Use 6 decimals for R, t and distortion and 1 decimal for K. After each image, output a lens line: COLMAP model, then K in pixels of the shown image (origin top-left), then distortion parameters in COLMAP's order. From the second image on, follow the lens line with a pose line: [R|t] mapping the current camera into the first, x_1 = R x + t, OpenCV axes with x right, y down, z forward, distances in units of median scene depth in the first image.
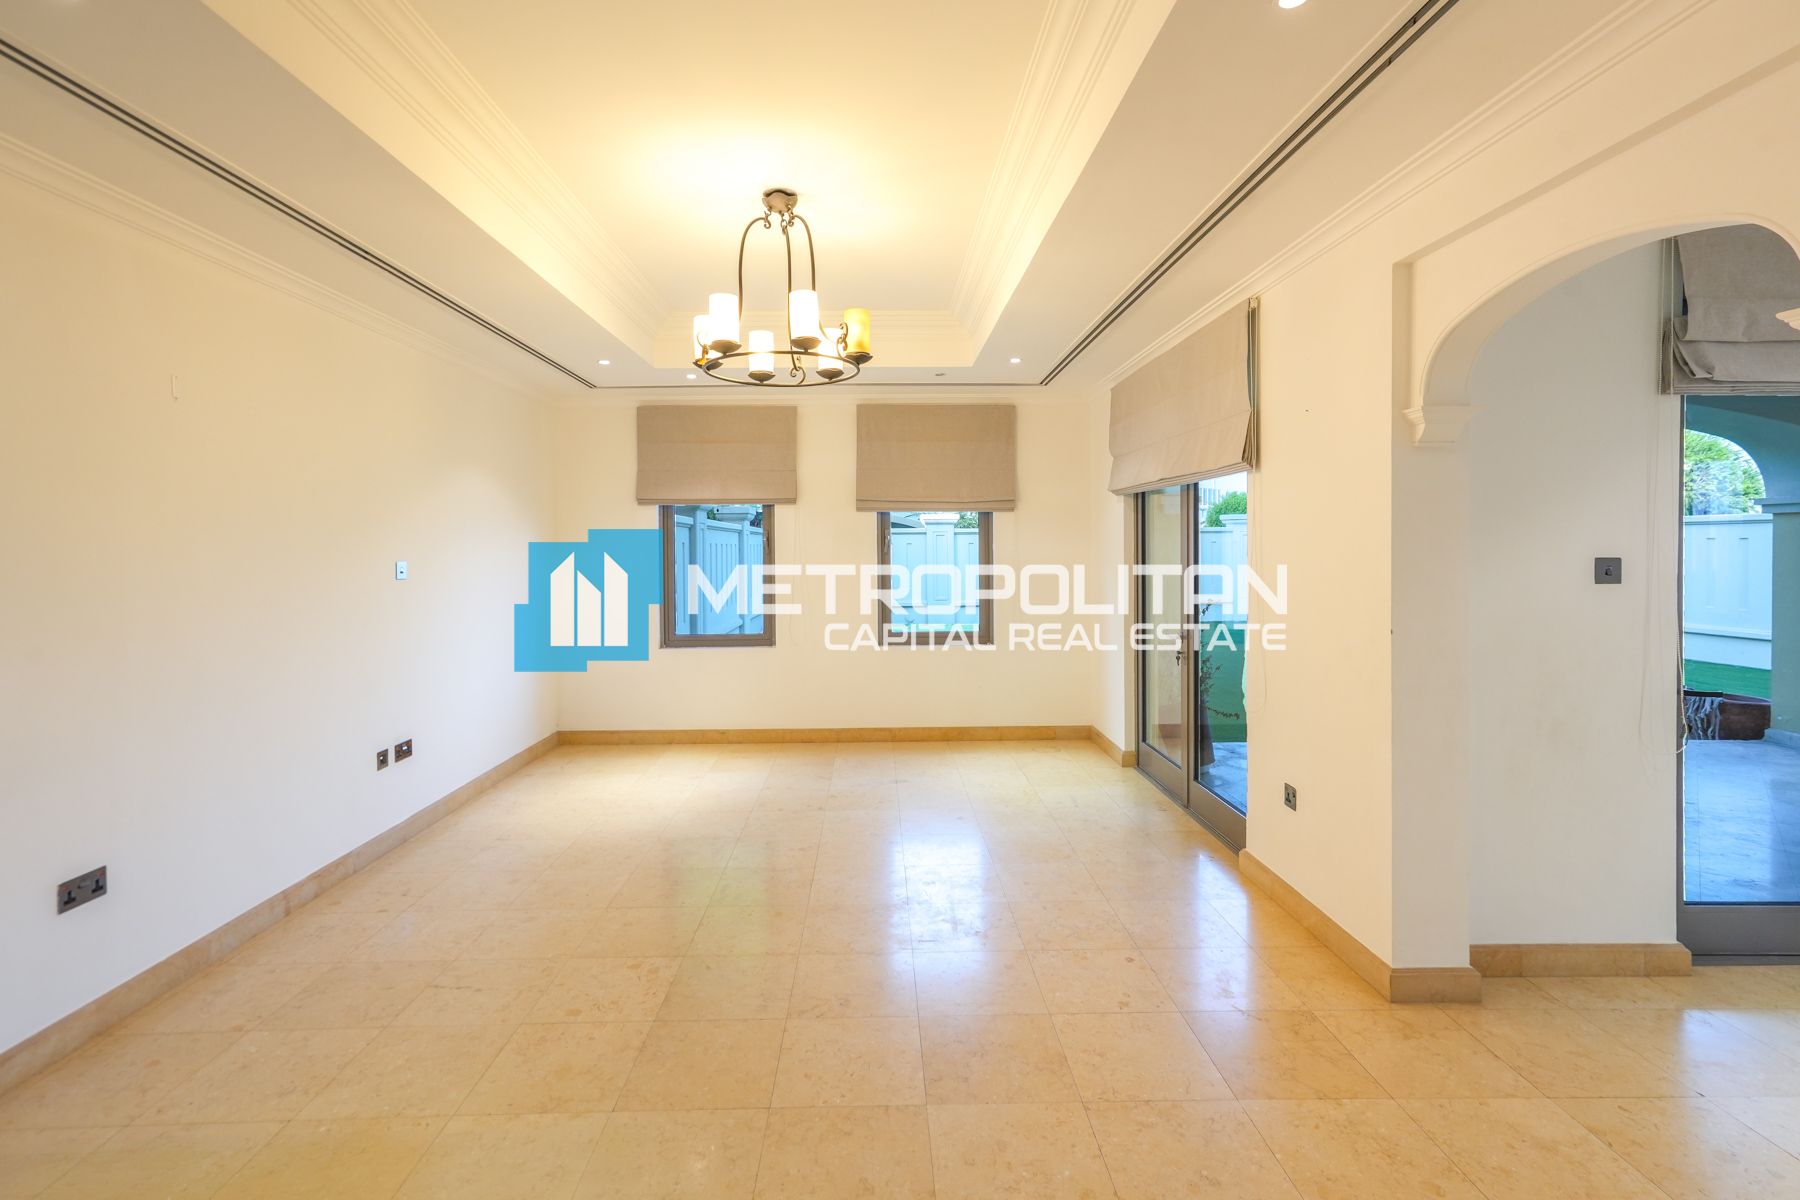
lens RADIAL K [[814.1, 0, 901.4], [0, 814.1, 551.2], [0, 0, 1]] dist [0.001059, 0.000105]
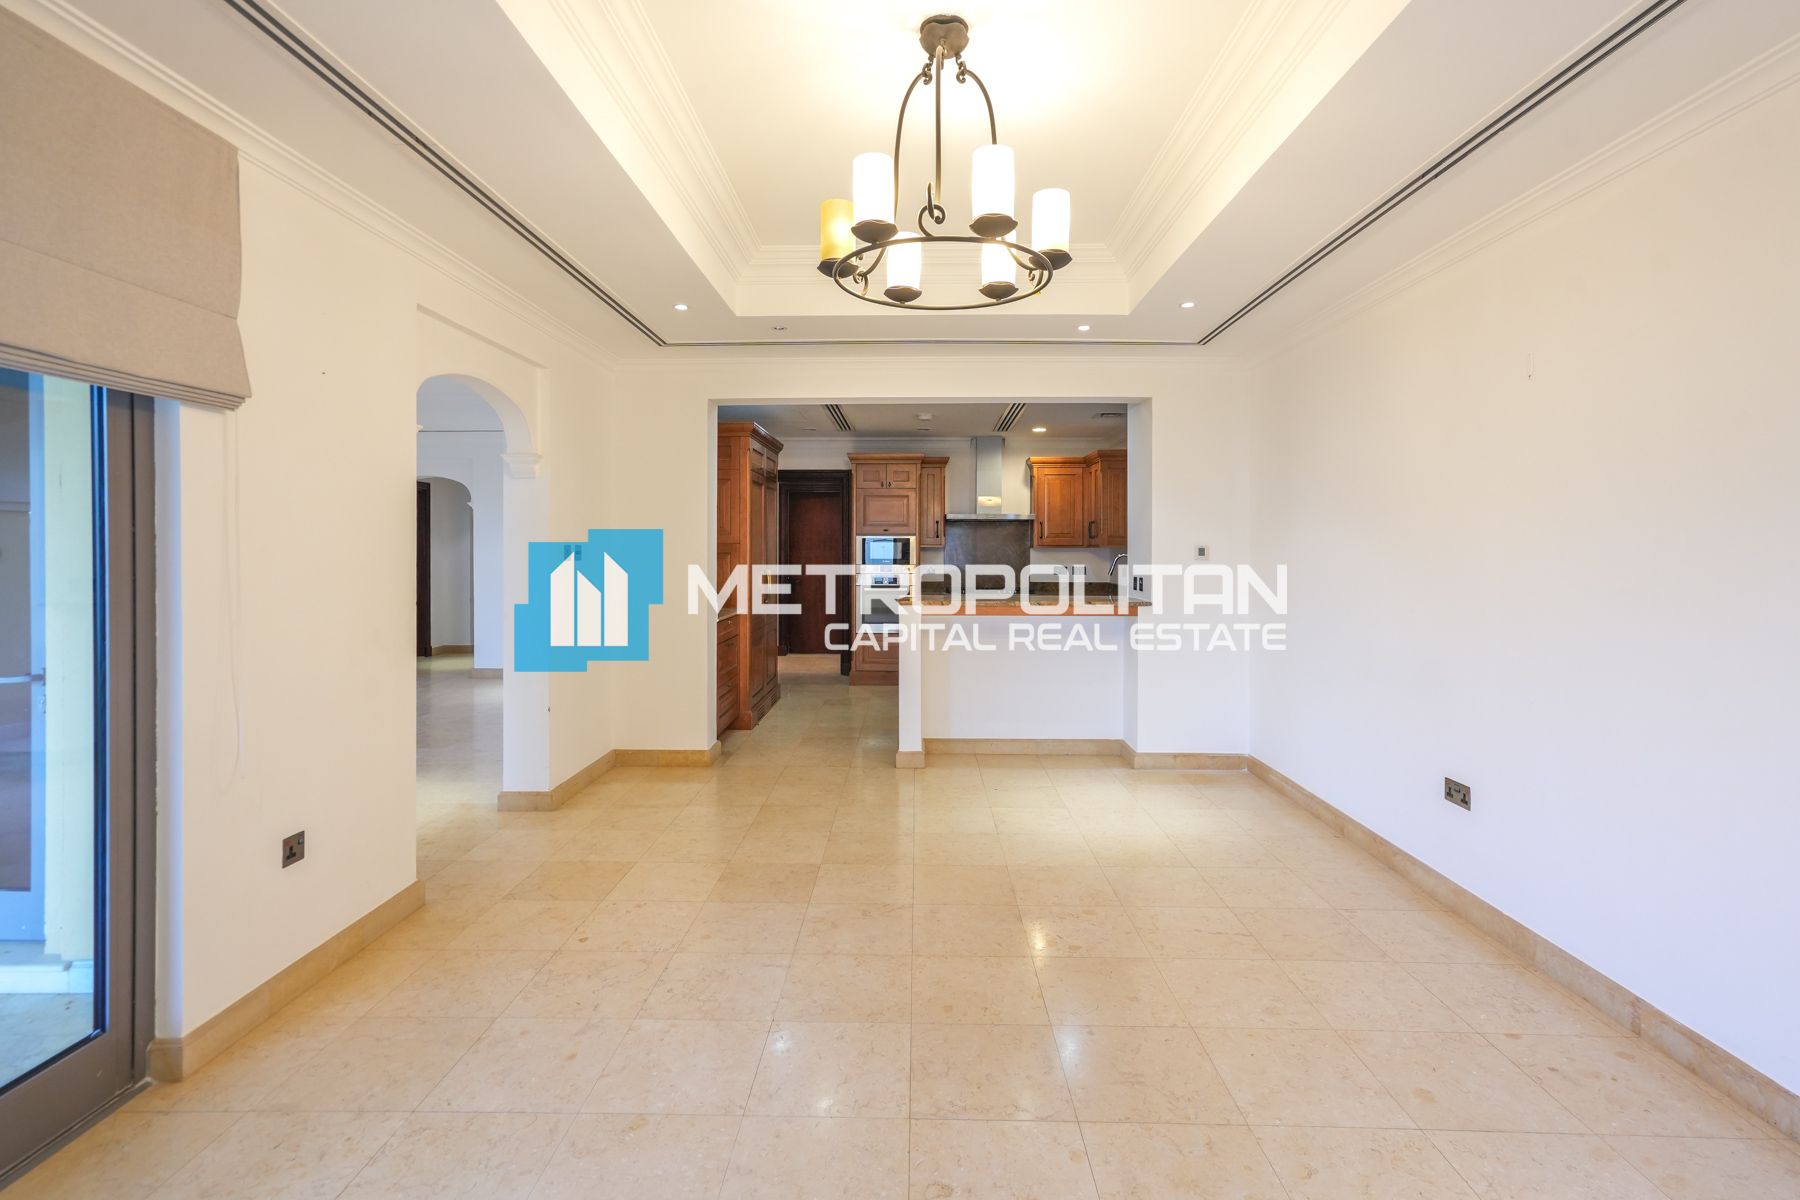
lens RADIAL K [[814.1, 0, 908.8], [0, 814.1, 545.8], [0, 0, 1]] dist [0.001059, 0.000105]
pose [[-0.998998, 0.007097, 0.044199, -0.177521], [0.007192, 0.999972, 0.002005, 0.014593], [-0.044183, 0.002321, -0.999021, 2.065795]]
